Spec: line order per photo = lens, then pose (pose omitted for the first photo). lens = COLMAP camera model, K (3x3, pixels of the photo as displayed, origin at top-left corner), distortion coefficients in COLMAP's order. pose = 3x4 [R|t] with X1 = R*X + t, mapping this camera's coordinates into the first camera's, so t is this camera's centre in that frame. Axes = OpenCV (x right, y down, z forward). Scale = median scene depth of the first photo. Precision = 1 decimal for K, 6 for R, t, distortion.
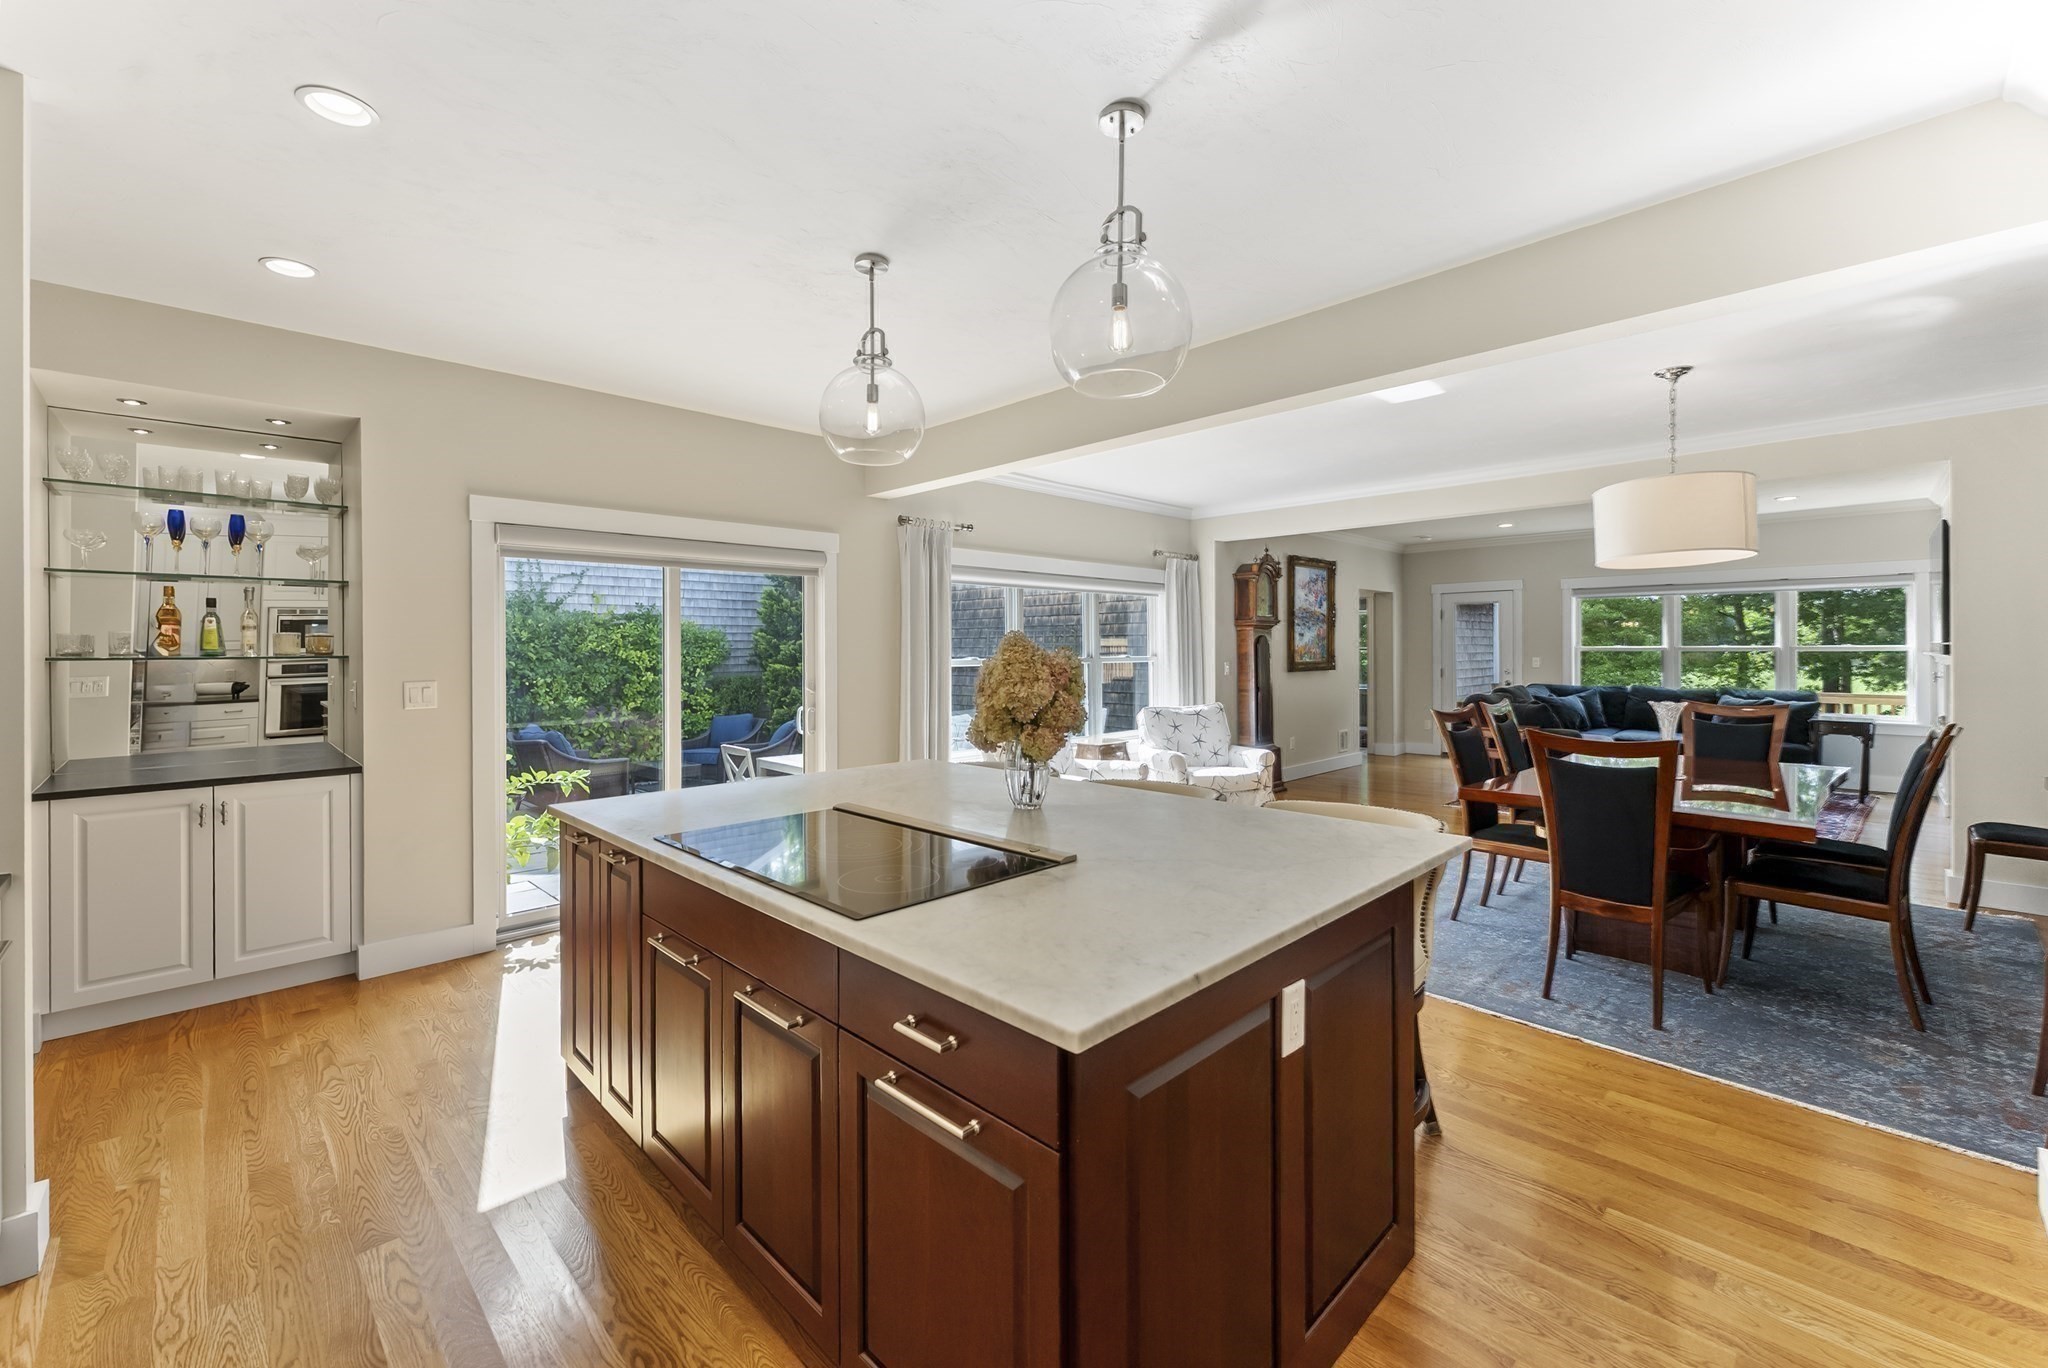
lens RADIAL K [[825.8, 0, 1021.2], [0, 825.8, 674.9], [0, 0, 1]] dist [0.000190, 0.000065]
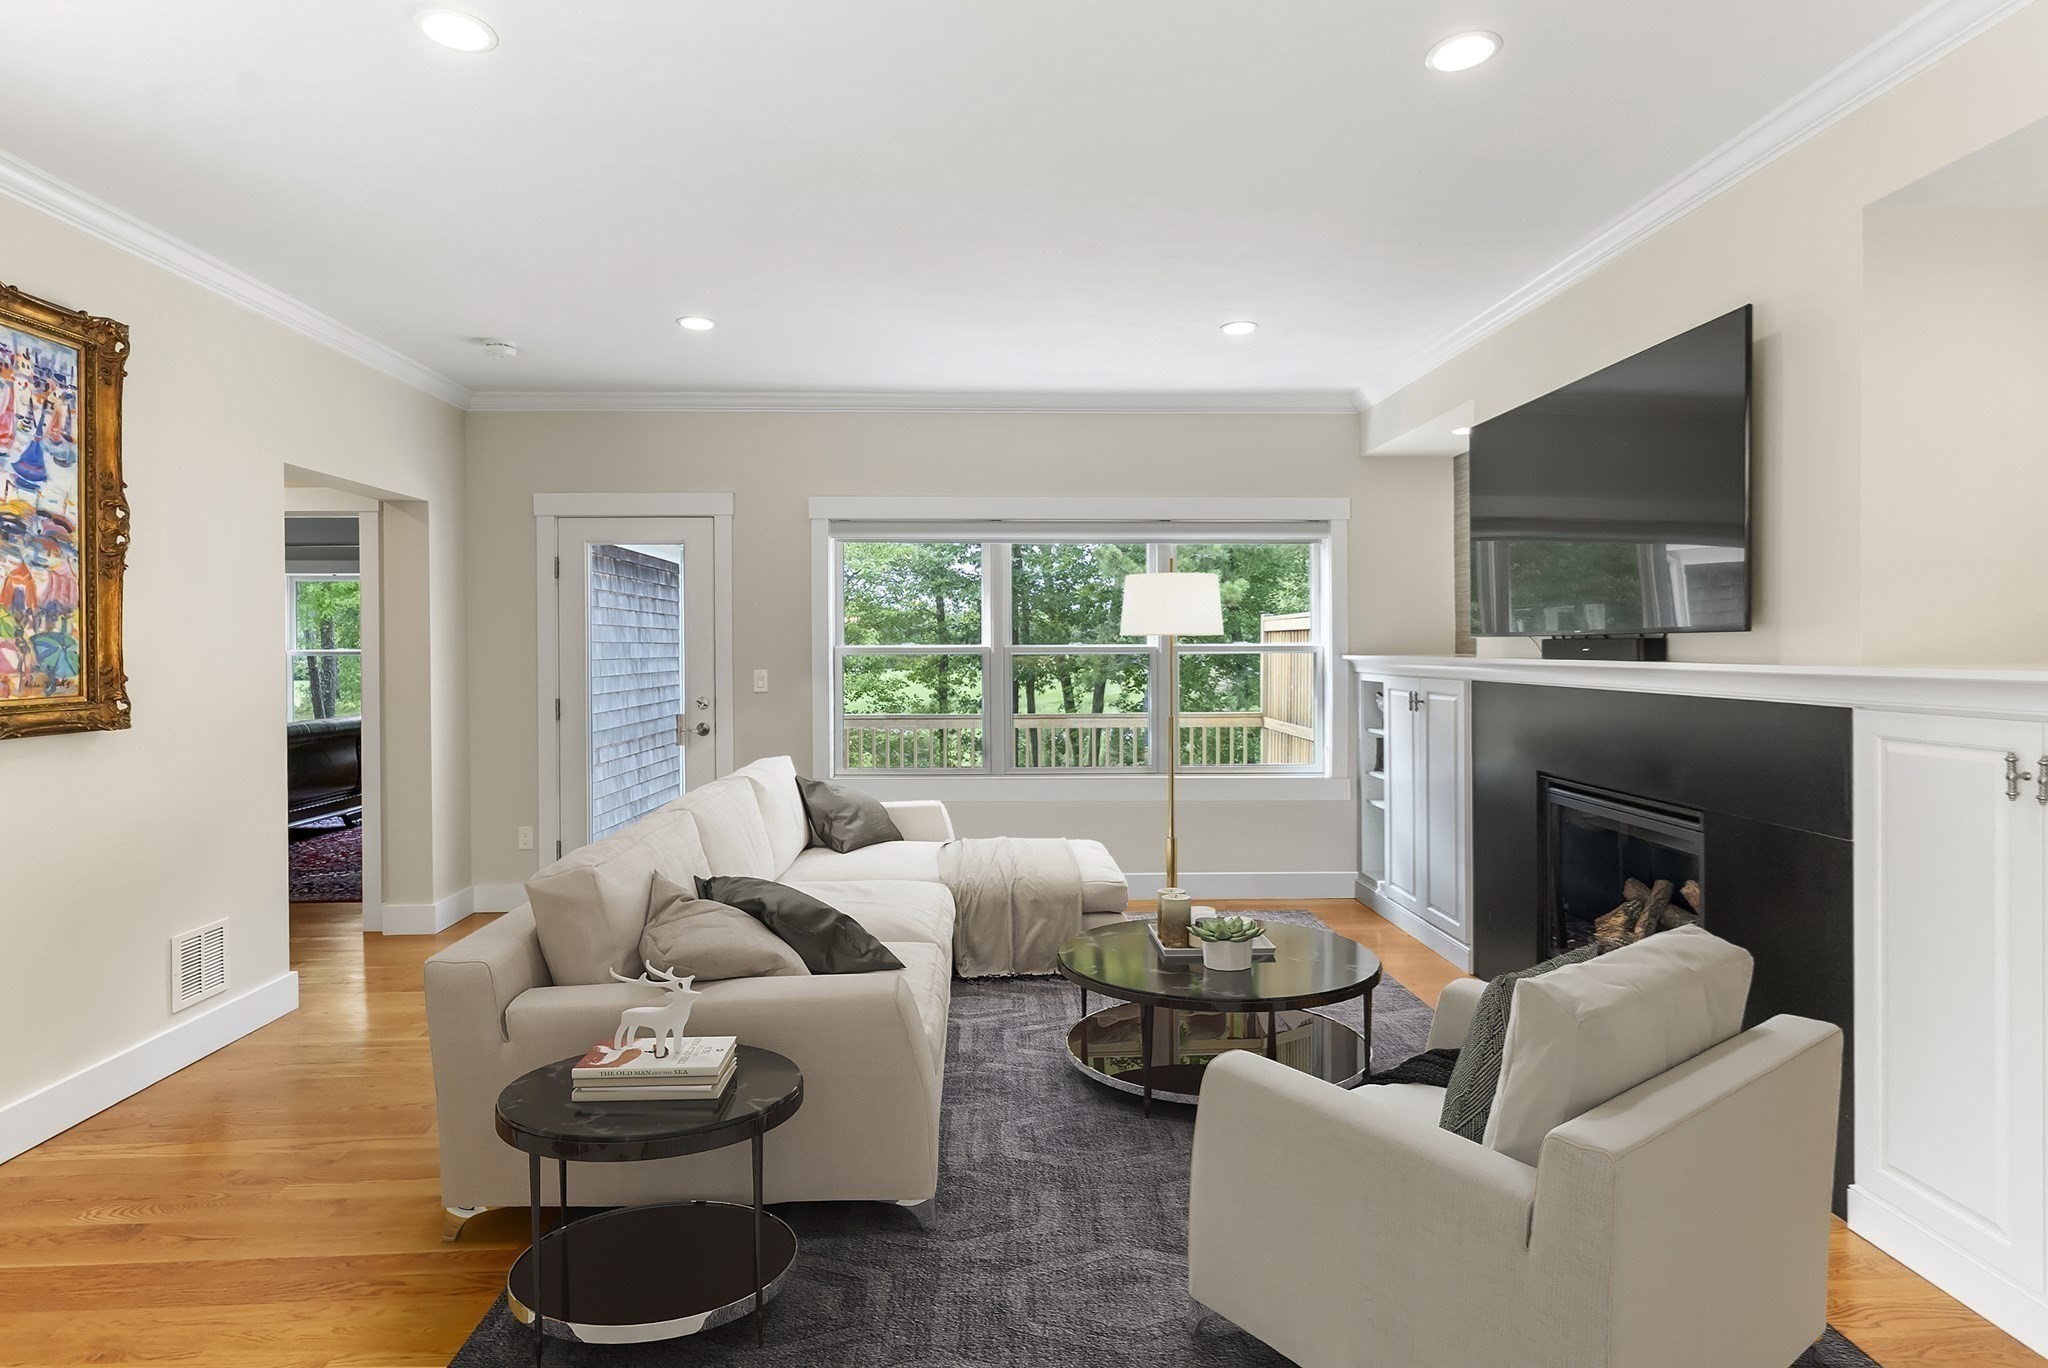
lens RADIAL K [[1000.1, 0, 1018.2], [0, 1000.1, 647.1], [0, 0, 1]] dist [-0.001249, -0.000189]
pose [[0.666910, 0.003058, 0.745132, 0.266408], [0.020854, 0.999523, -0.022767, -0.015384], [-0.744847, 0.030723, 0.666528, 0.455570]]
